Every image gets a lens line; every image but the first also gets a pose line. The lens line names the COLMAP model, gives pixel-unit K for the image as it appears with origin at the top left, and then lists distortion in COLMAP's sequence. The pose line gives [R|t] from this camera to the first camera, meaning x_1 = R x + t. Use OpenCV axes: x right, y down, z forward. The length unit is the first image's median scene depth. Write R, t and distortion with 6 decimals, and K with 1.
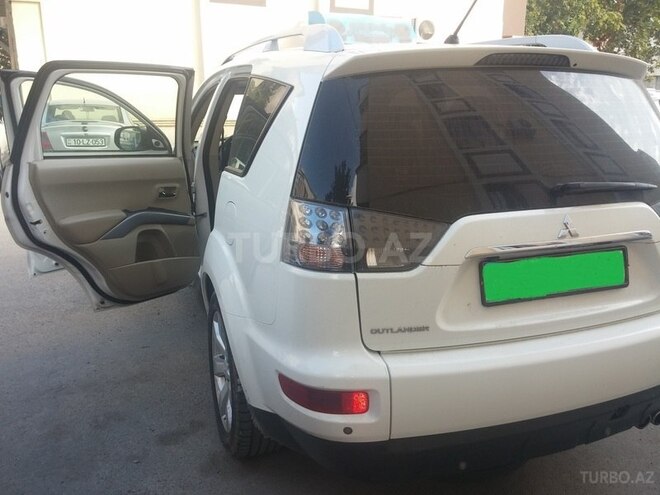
lens RADIAL K [[523.6, 0, 321.8], [0, 523.6, 250.6], [0, 0, 1]] dist [0.035890, 0.000677]
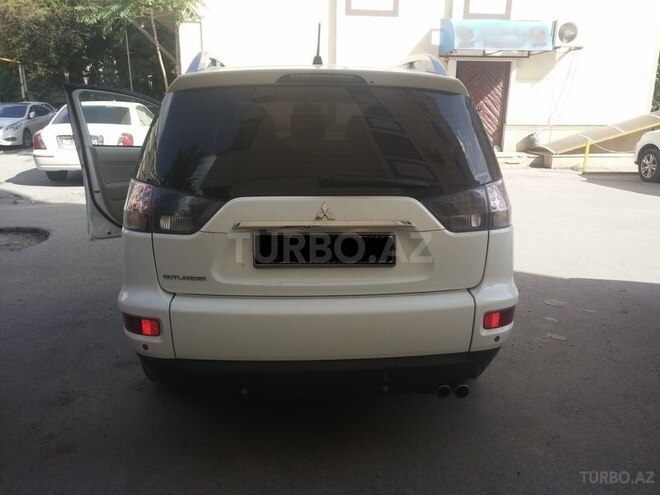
lens RADIAL K [[513.6, 0, 330.0], [0, 513.6, 247.5], [0, 0, 1]] dist [0.035517, -0.000543]
pose [[0.963217, 0.077466, -0.257316, 0.801739], [-0.079888, 0.996803, 0.001047, 0.039367], [0.256575, 0.019548, 0.966327, -0.182064]]
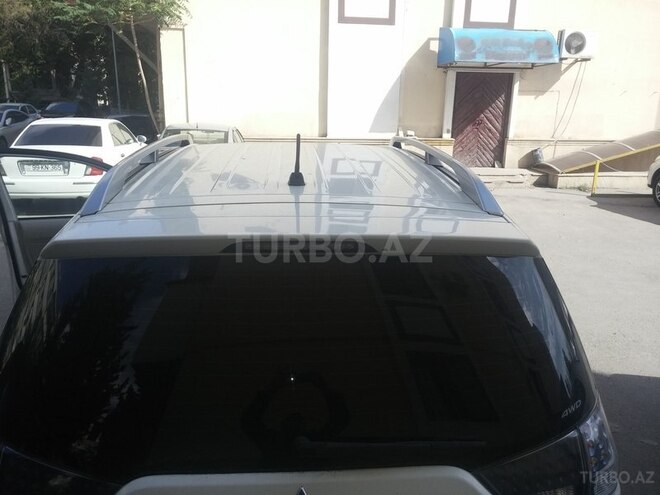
lens RADIAL K [[523.6, 0, 321.8], [0, 523.6, 250.6], [0, 0, 1]] dist [0.035890, 0.000677]
pose [[0.963223, 0.083662, -0.255347, 0.626834], [-0.086483, 0.996253, 0.000182, -0.426555], [0.254405, 0.021907, 0.966850, 0.376427]]
